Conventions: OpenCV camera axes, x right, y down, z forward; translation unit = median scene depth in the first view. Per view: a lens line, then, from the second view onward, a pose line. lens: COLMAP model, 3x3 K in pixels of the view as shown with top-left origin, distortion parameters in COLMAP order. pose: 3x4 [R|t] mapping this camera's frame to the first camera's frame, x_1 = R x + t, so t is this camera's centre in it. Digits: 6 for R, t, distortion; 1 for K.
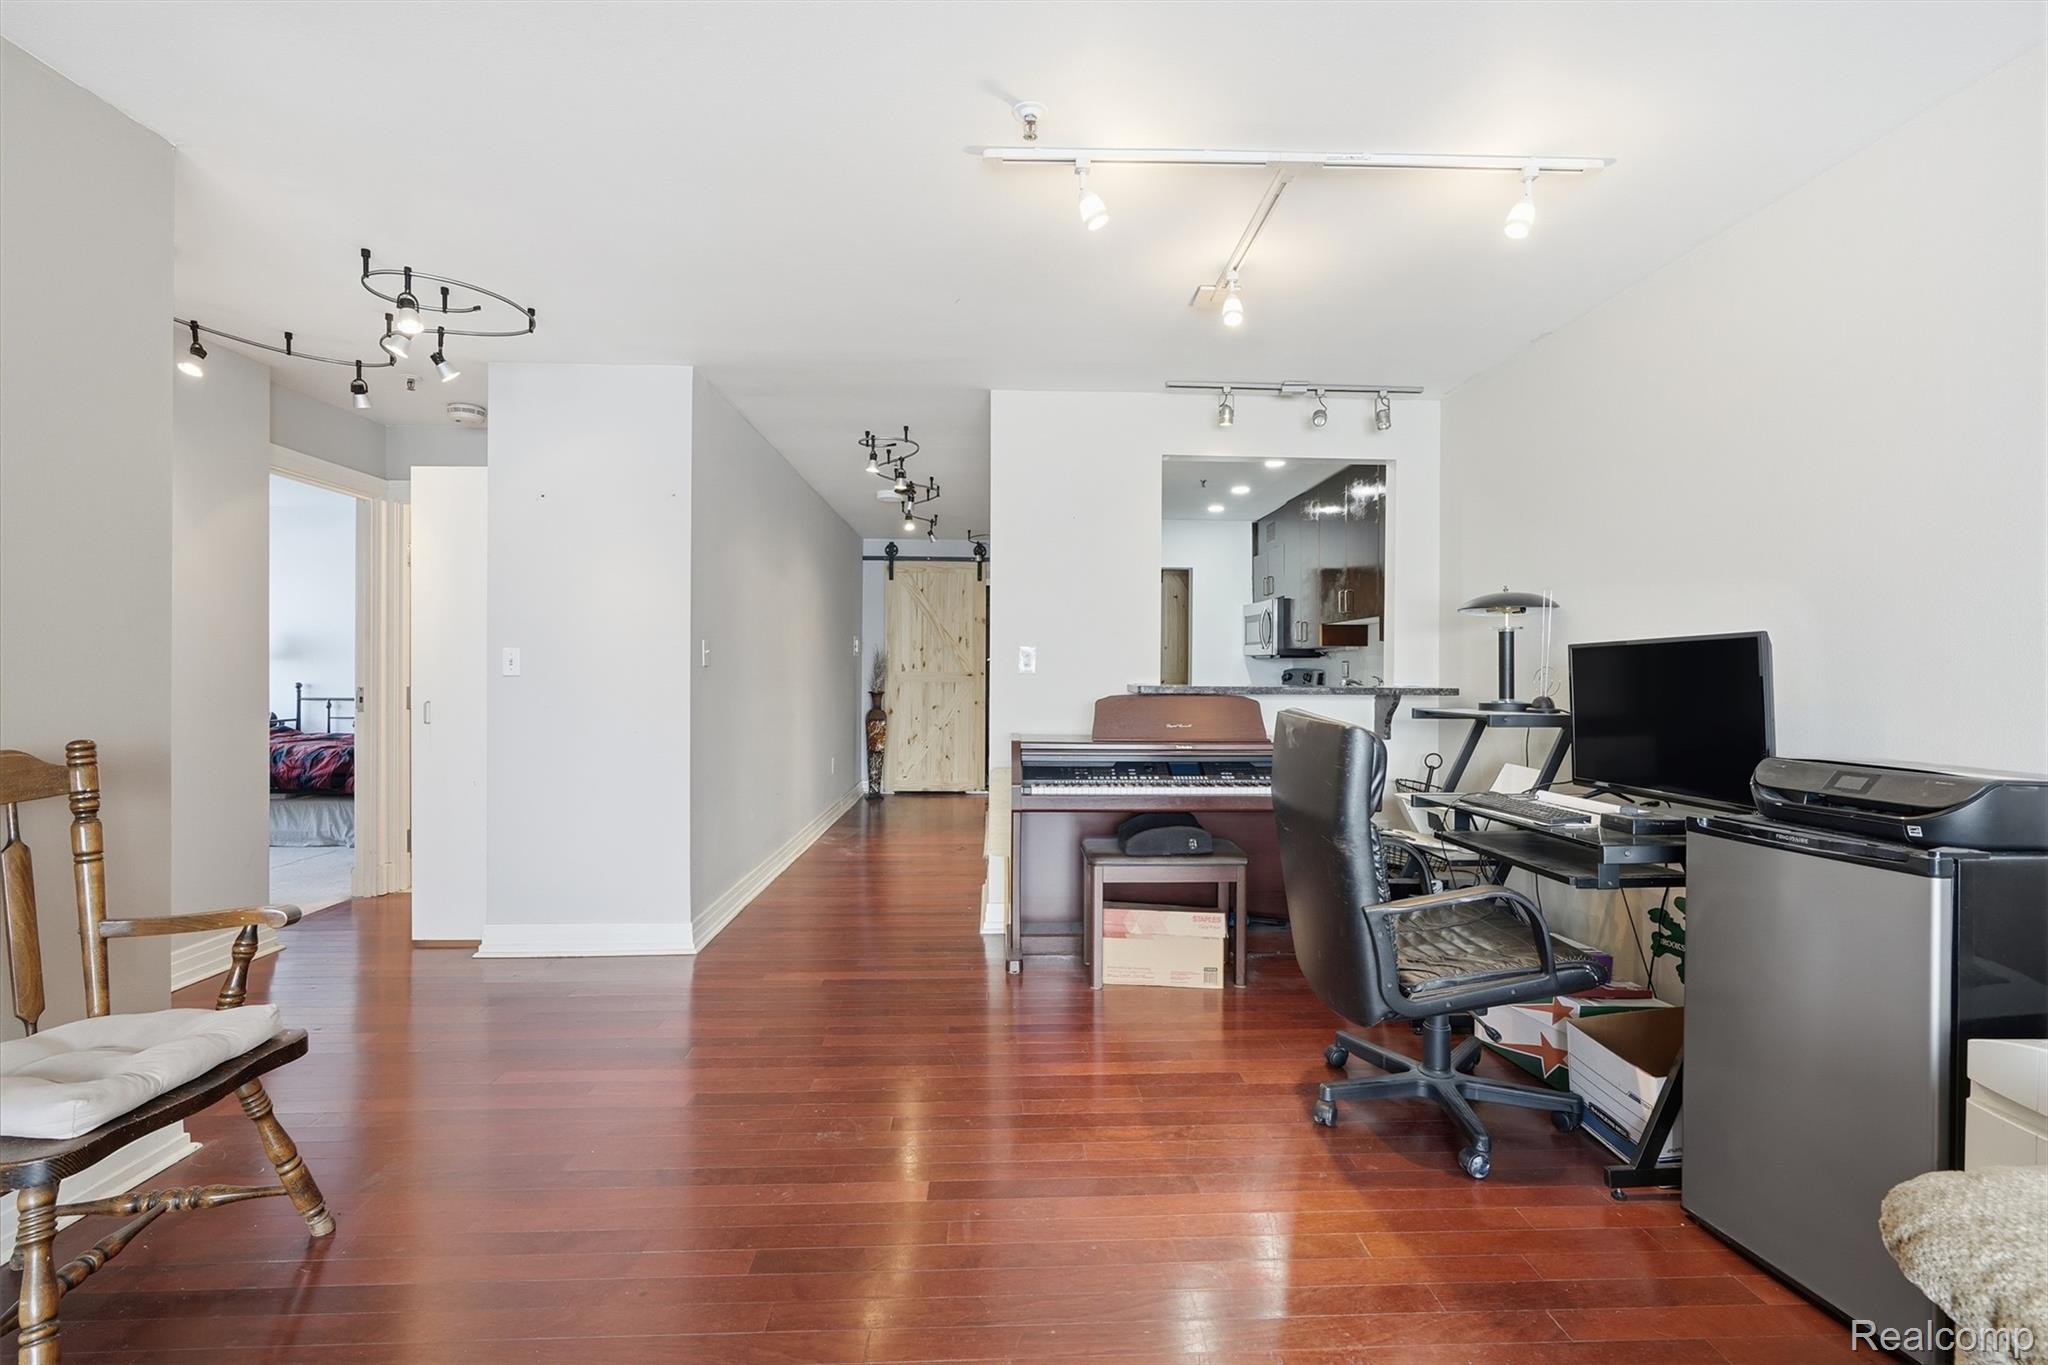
lens RADIAL K [[914.6, 0, 1028.0], [0, 914.6, 677.3], [0, 0, 1]] dist [-0.014797, 0.007120]
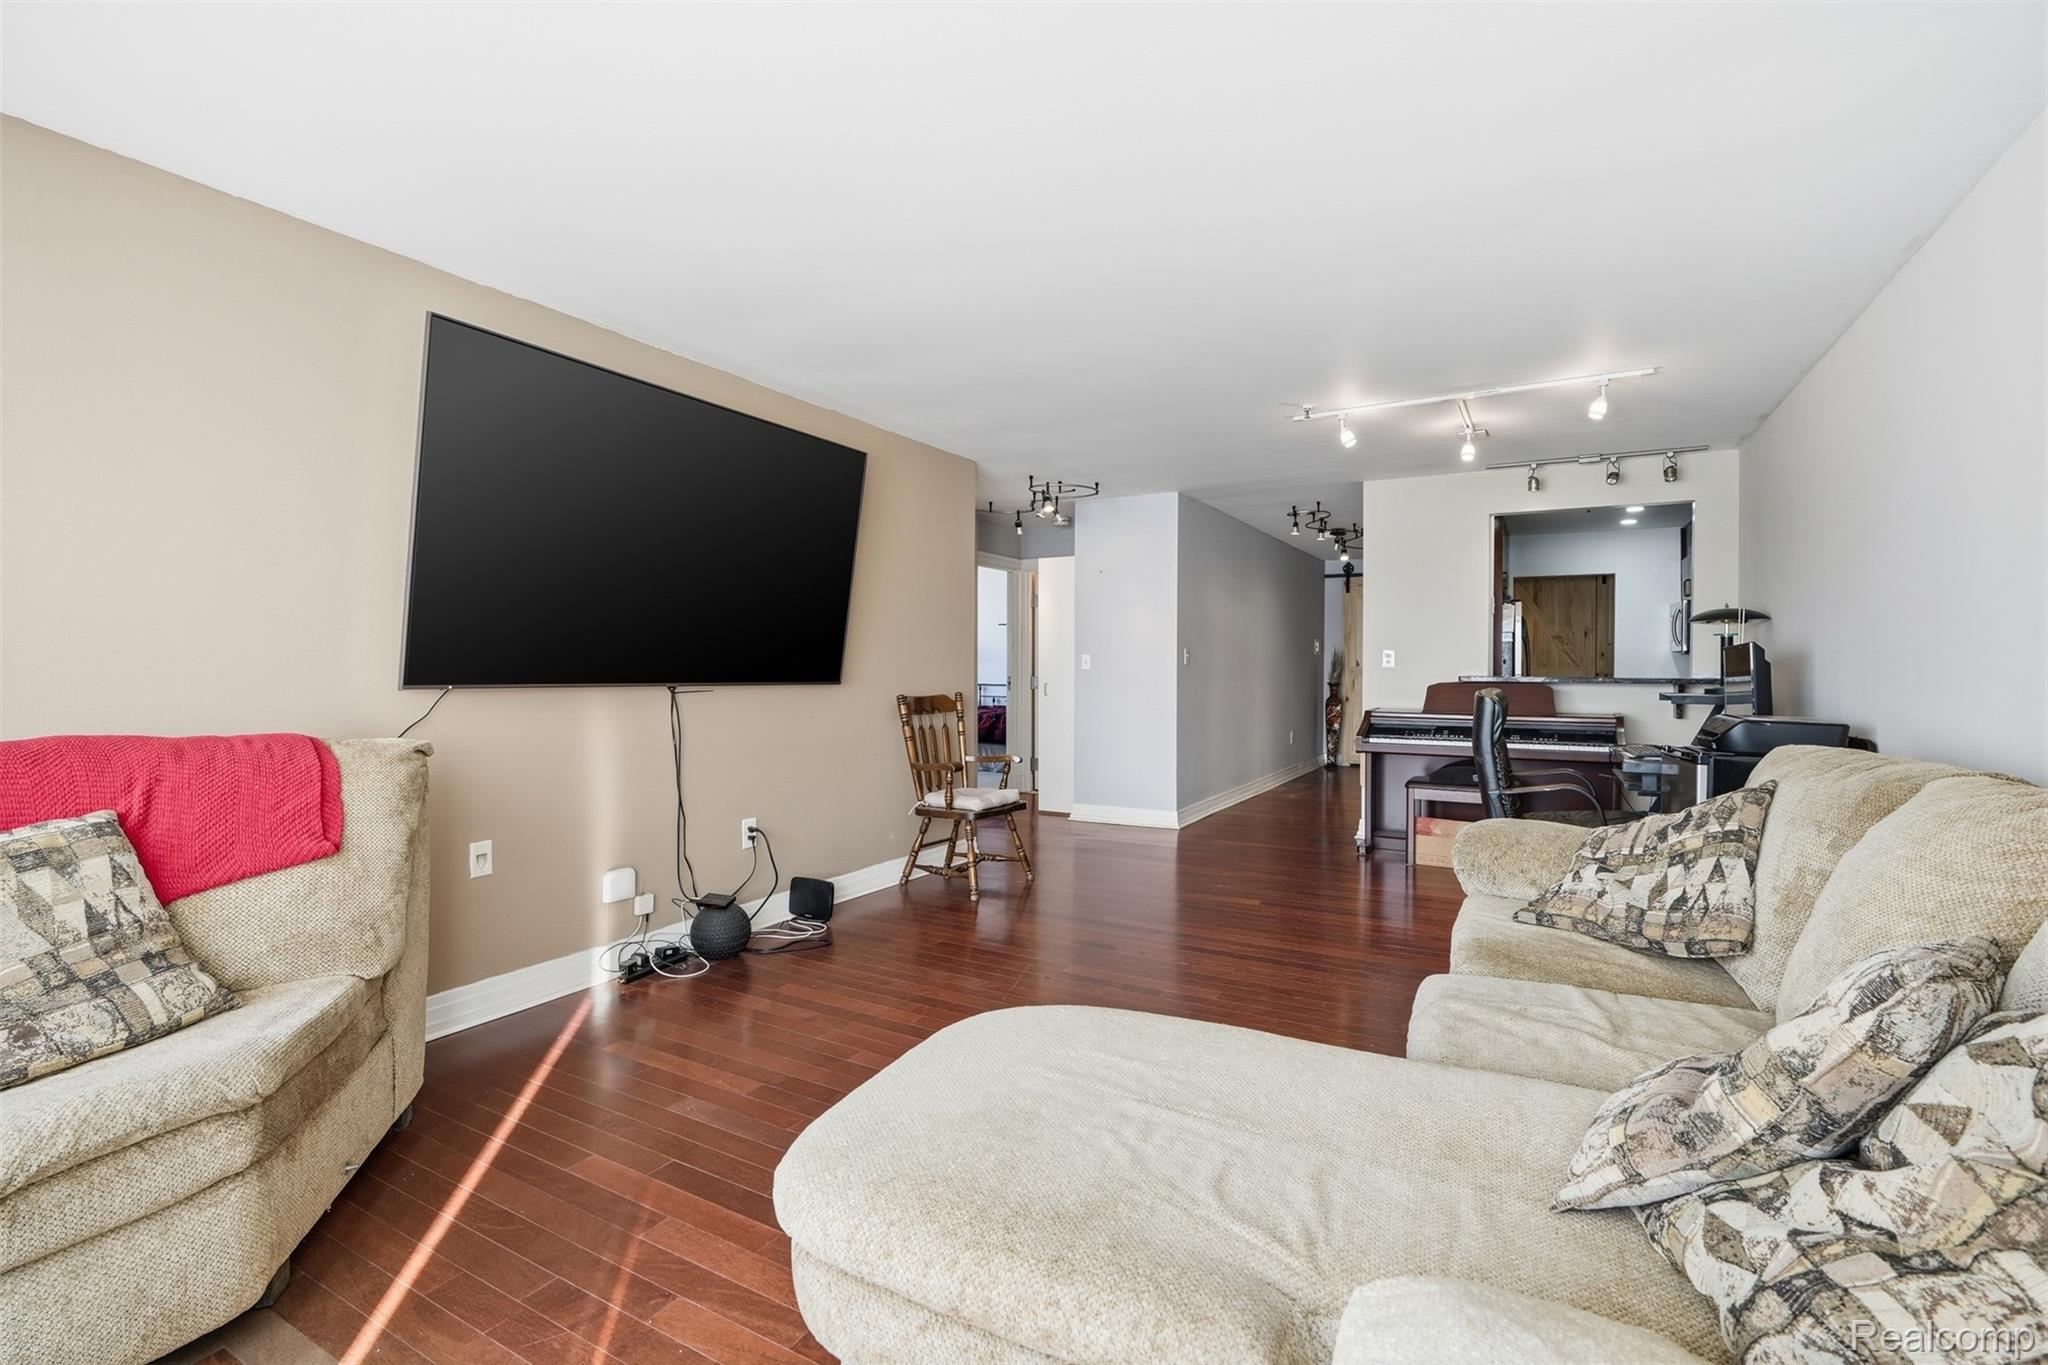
lens RADIAL K [[914.6, 0, 1028.0], [0, 914.6, 677.3], [0, 0, 1]] dist [-0.014797, 0.007120]
pose [[0.847377, 0.003941, -0.530977, 0.279398], [-0.001011, 0.999983, 0.005810, 0.002750], [0.530990, -0.004386, 0.847367, -0.556967]]
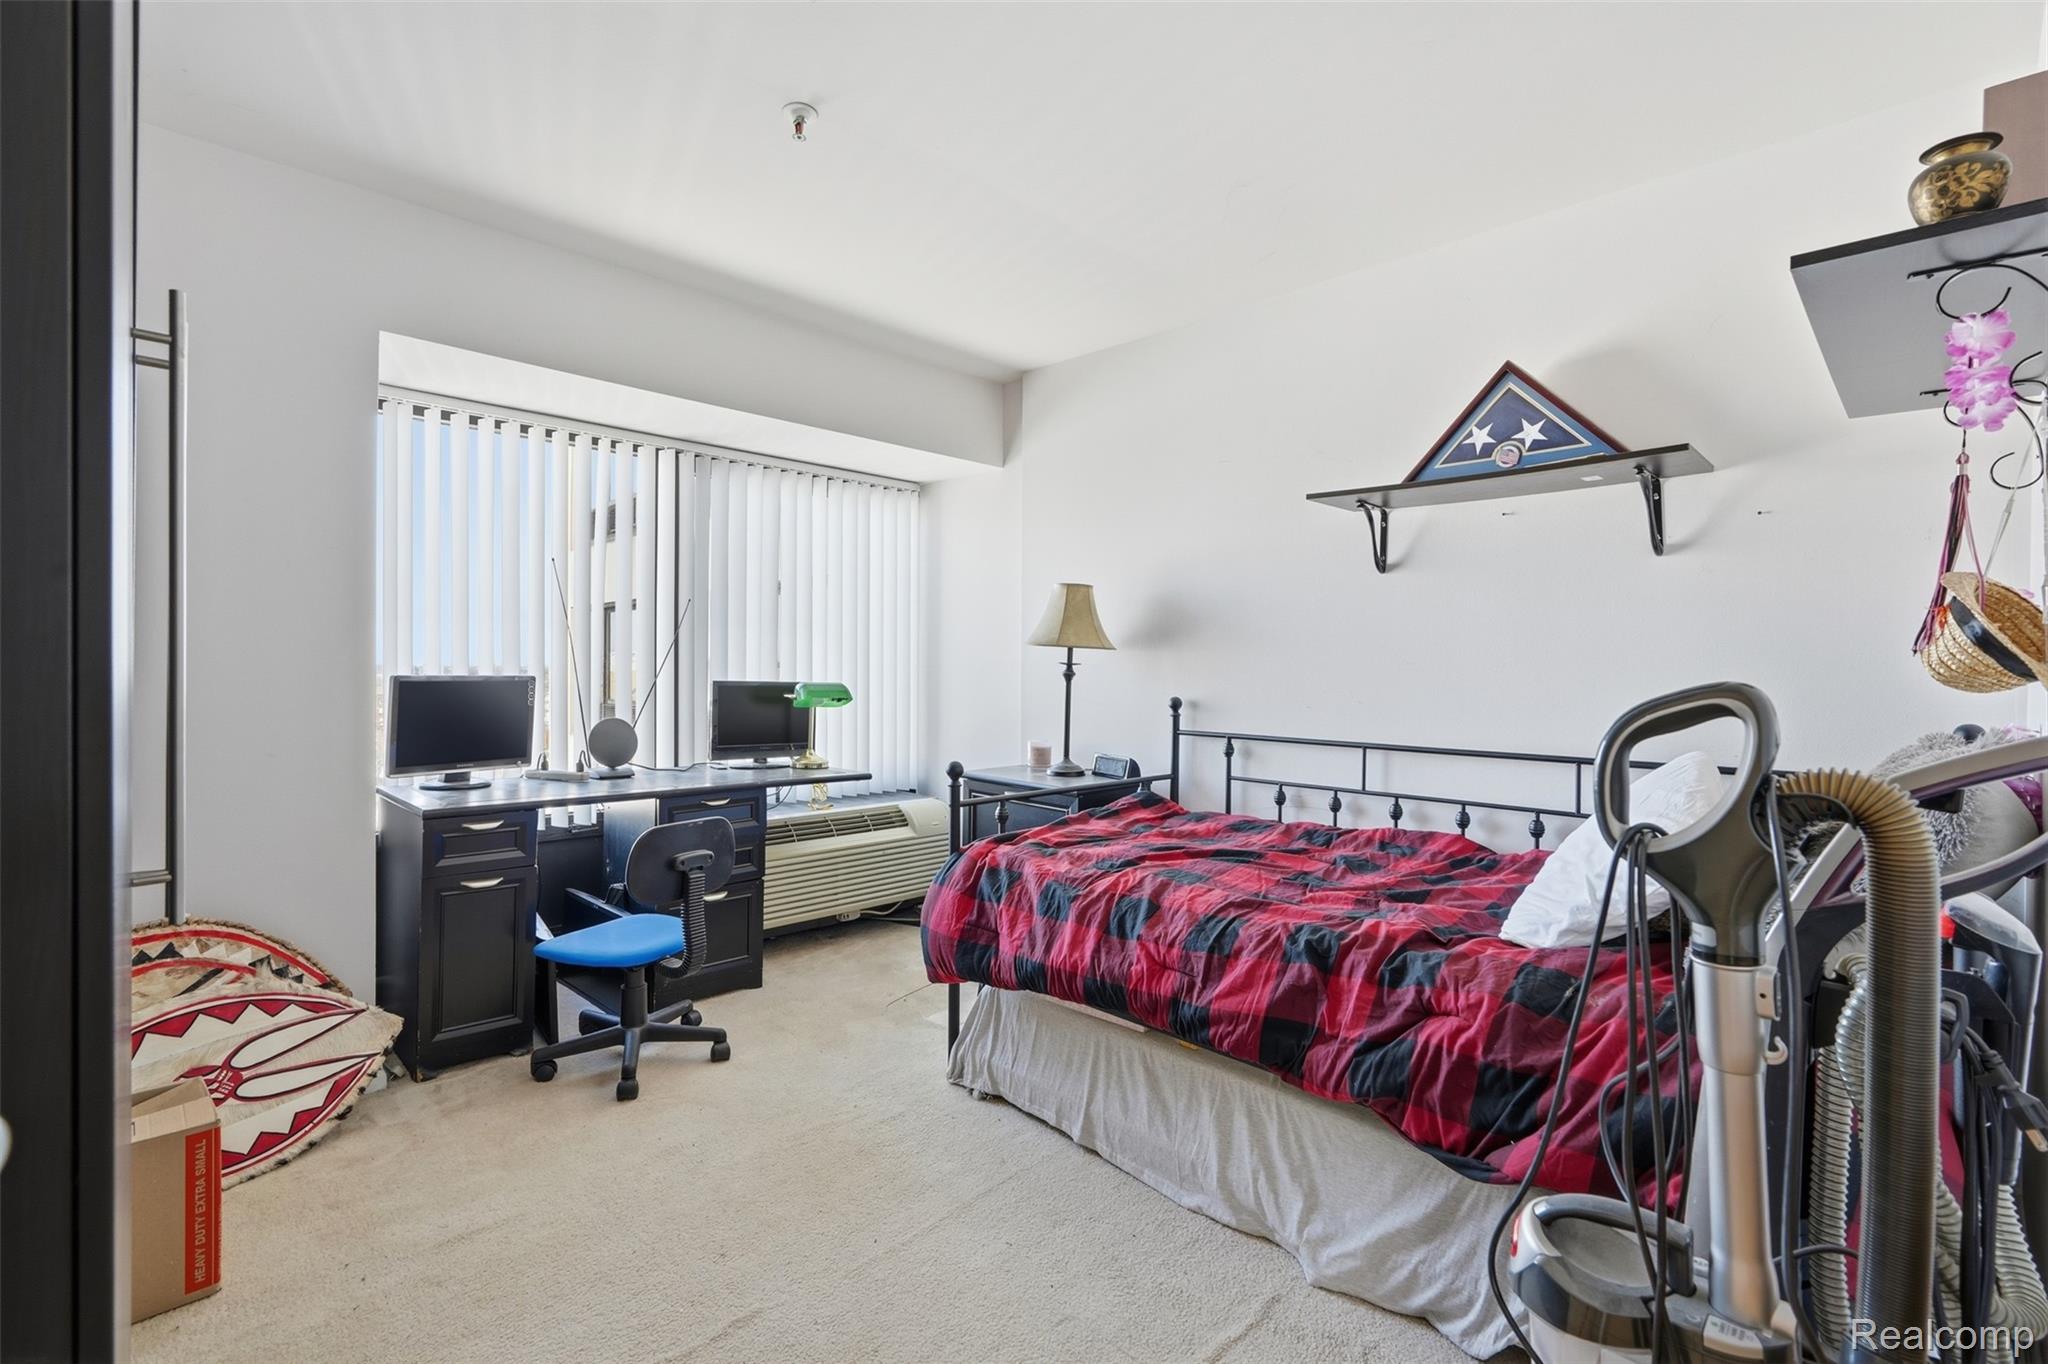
lens RADIAL K [[914.6, 0, 1028.0], [0, 914.6, 676.8], [0, 0, 1]] dist [-0.014797, 0.007120]
pose [[0.672121, 0.006753, -0.740410, -0.822077], [-0.008974, 0.999959, 0.000974, -0.008023], [0.740387, 0.005990, 0.672155, 1.019661]]
